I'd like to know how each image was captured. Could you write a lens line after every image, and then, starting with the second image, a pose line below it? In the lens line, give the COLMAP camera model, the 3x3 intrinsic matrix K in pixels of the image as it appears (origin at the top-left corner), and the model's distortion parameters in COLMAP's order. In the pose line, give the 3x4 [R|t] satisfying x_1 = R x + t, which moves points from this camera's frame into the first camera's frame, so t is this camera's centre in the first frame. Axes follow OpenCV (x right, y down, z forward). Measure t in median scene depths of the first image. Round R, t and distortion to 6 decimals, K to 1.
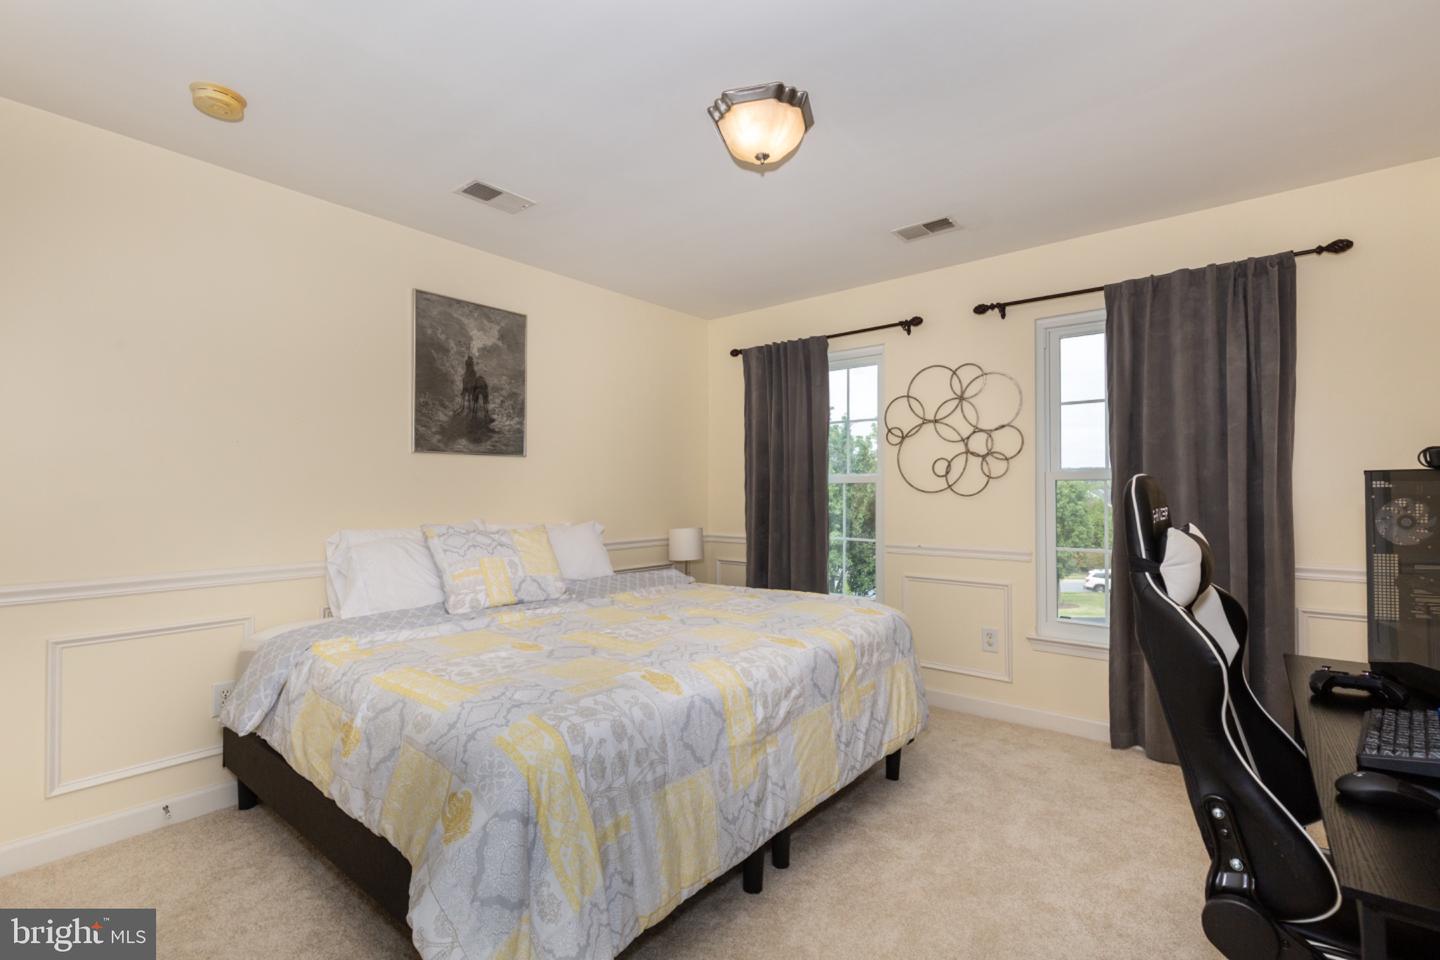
lens RADIAL K [[676.4, 0, 722.1], [0, 676.4, 476.8], [0, 0, 1]] dist [0.002630, 0.000957]
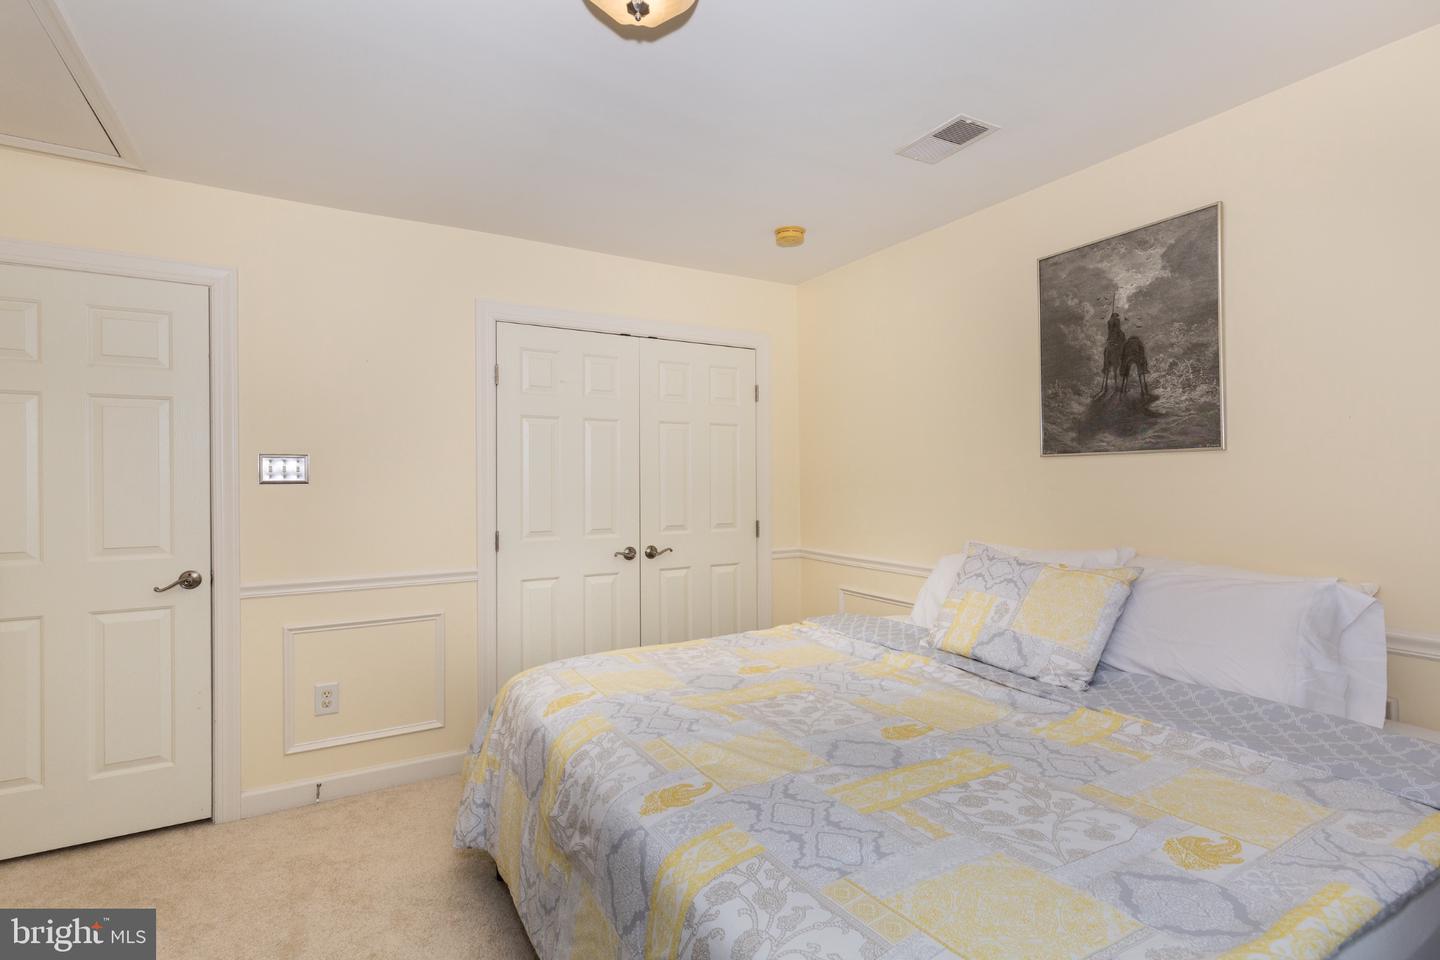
lens RADIAL K [[676.4, 0, 728.2], [0, 676.4, 479.1], [0, 0, 1]] dist [0.002630, 0.000957]
pose [[-0.332703, -0.006548, -0.943009, 0.421044], [0.020003, 0.999702, -0.013999, -0.004801], [0.942820, -0.023520, -0.332473, 0.853517]]
